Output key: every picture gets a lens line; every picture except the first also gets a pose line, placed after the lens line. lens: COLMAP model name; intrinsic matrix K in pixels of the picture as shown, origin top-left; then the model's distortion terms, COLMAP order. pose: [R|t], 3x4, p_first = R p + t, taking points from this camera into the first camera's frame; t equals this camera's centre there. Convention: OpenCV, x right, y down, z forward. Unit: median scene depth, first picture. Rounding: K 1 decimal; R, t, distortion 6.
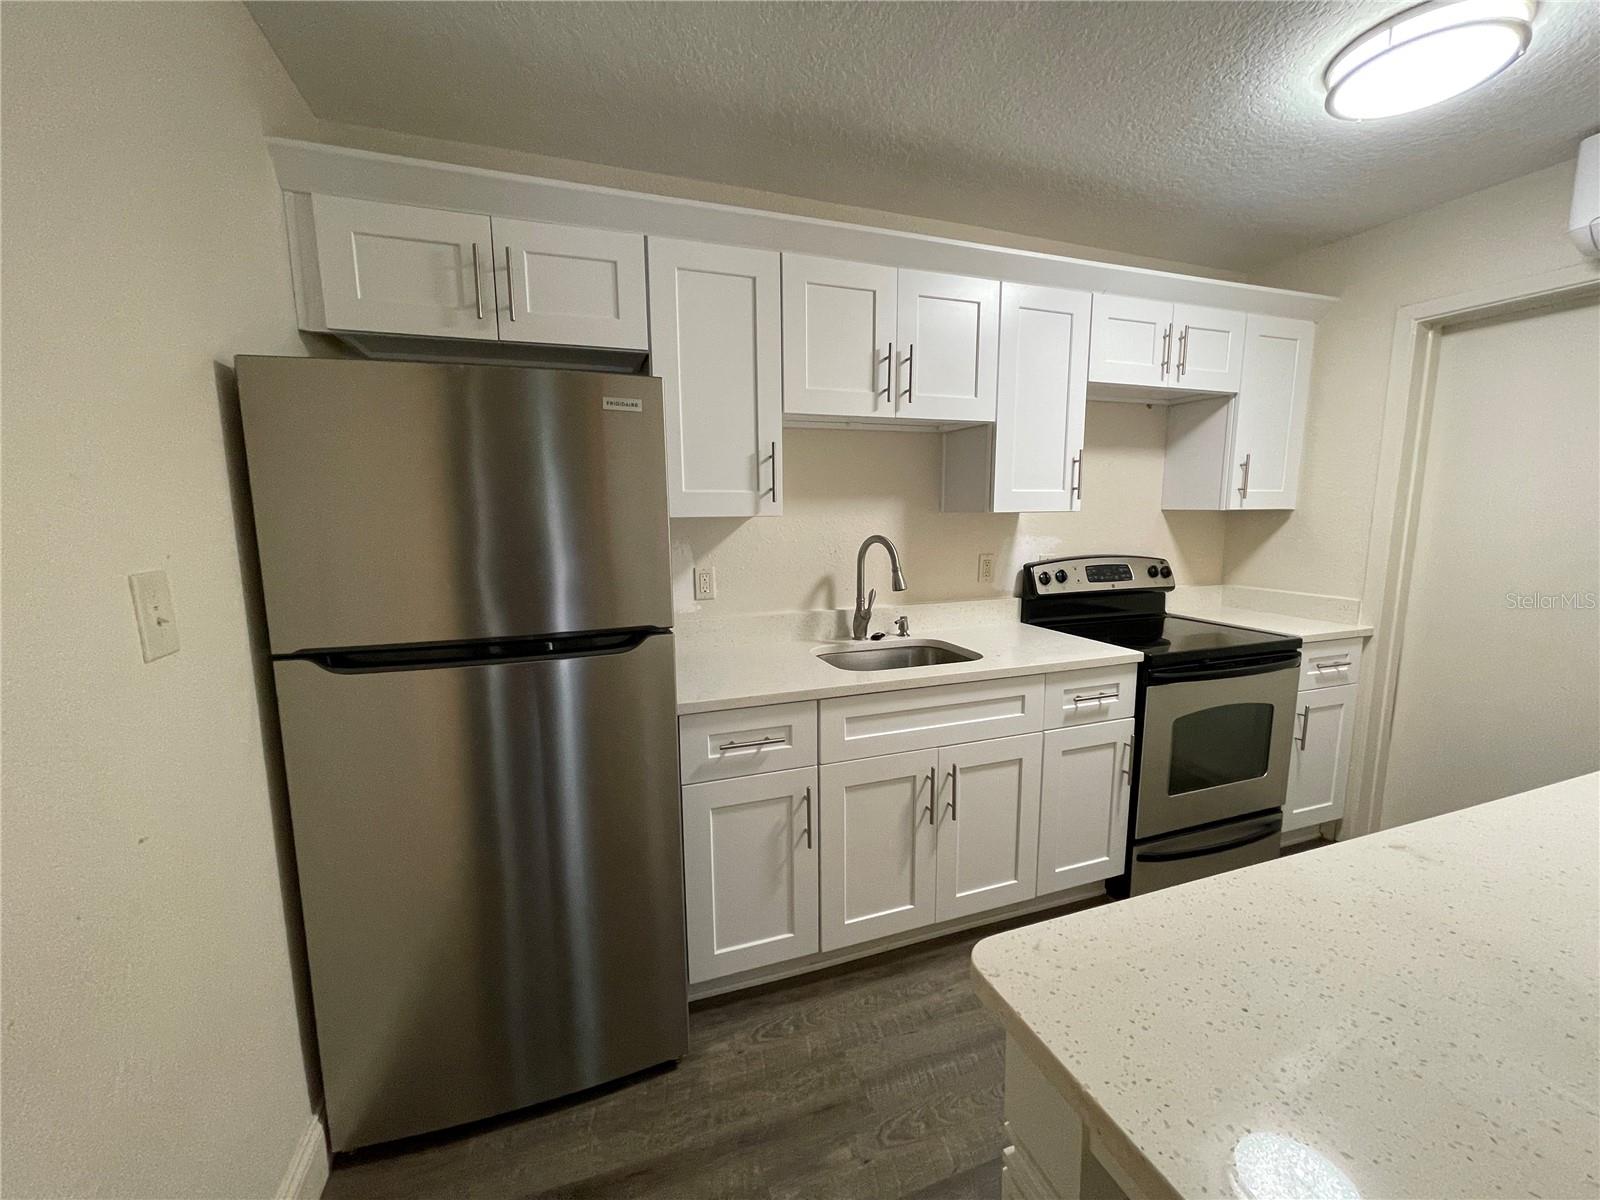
lens RADIAL K [[636.7, 0, 802.3], [0, 636.7, 601.8], [0, 0, 1]] dist [-0.005684, 0.000275]
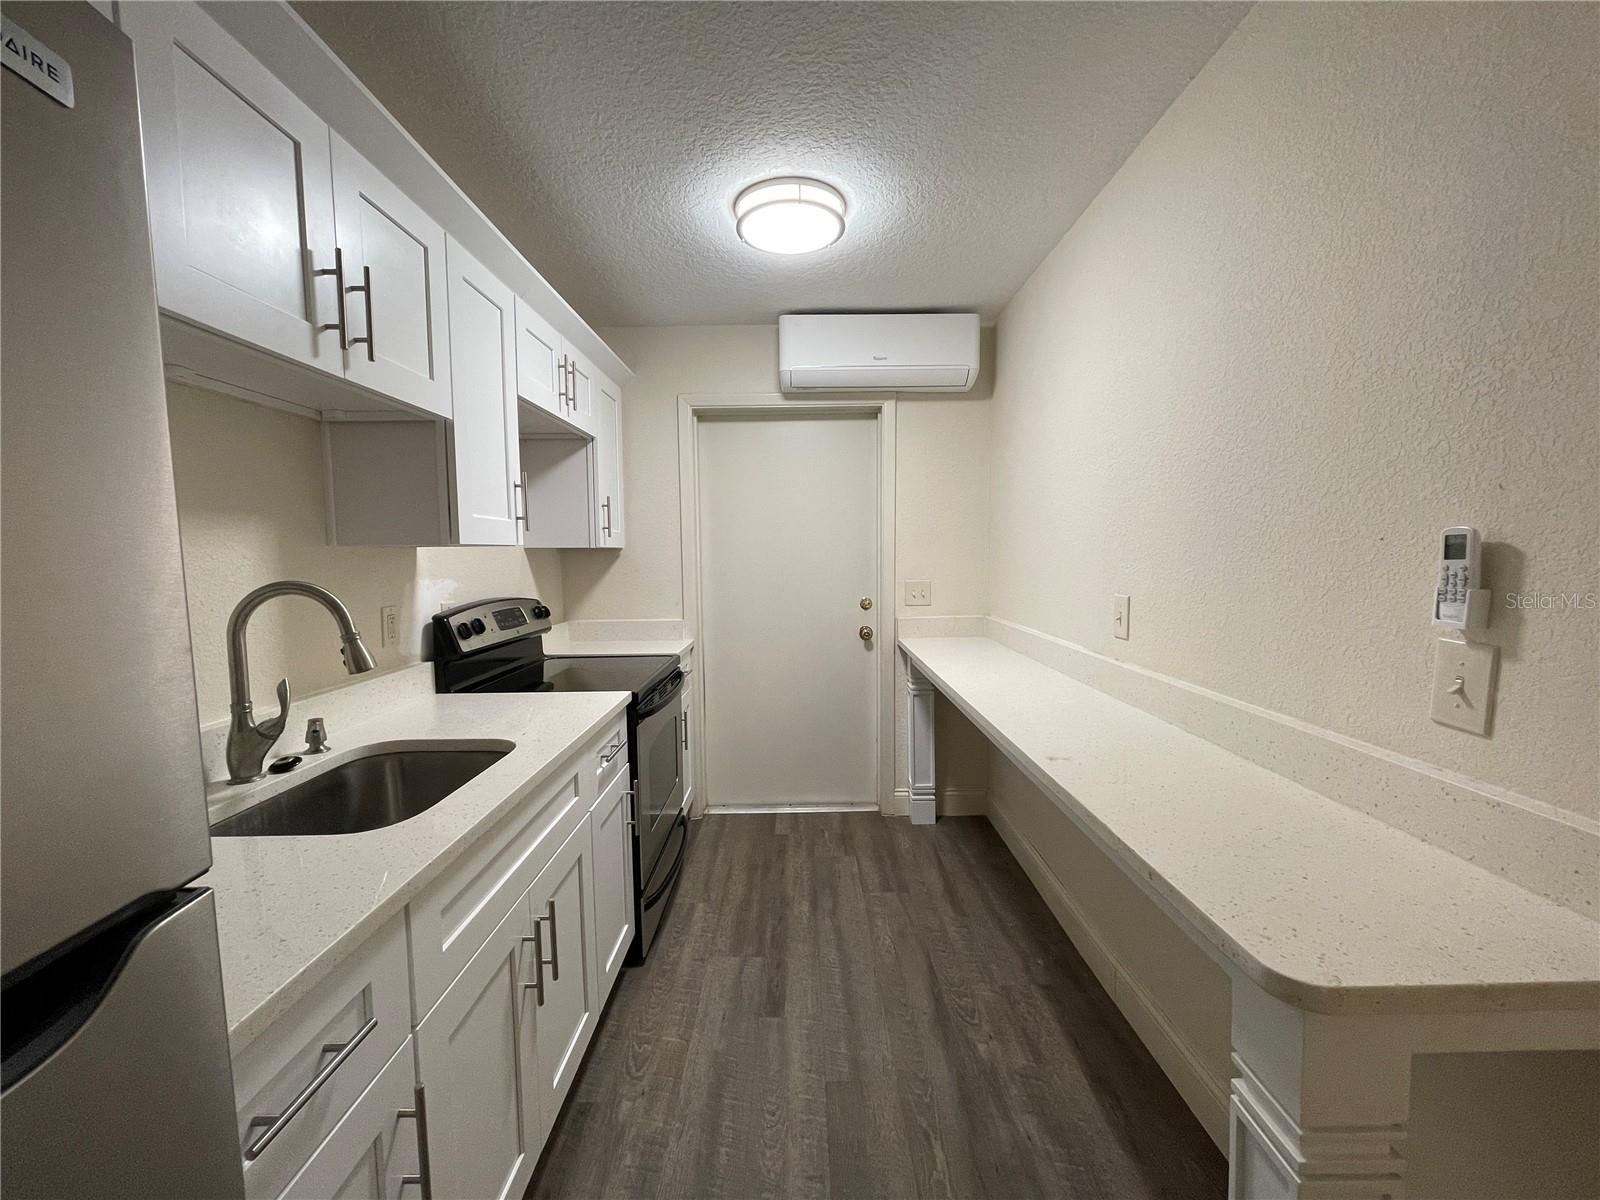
lens RADIAL K [[636.7, 0, 803.5], [0, 636.7, 599.9], [0, 0, 1]] dist [-0.005684, 0.000275]
pose [[0.344389, -0.066119, 0.936496, -0.223168], [0.142849, 0.989593, 0.017337, -0.030894], [-0.927896, 0.127806, 0.350250, 0.355058]]
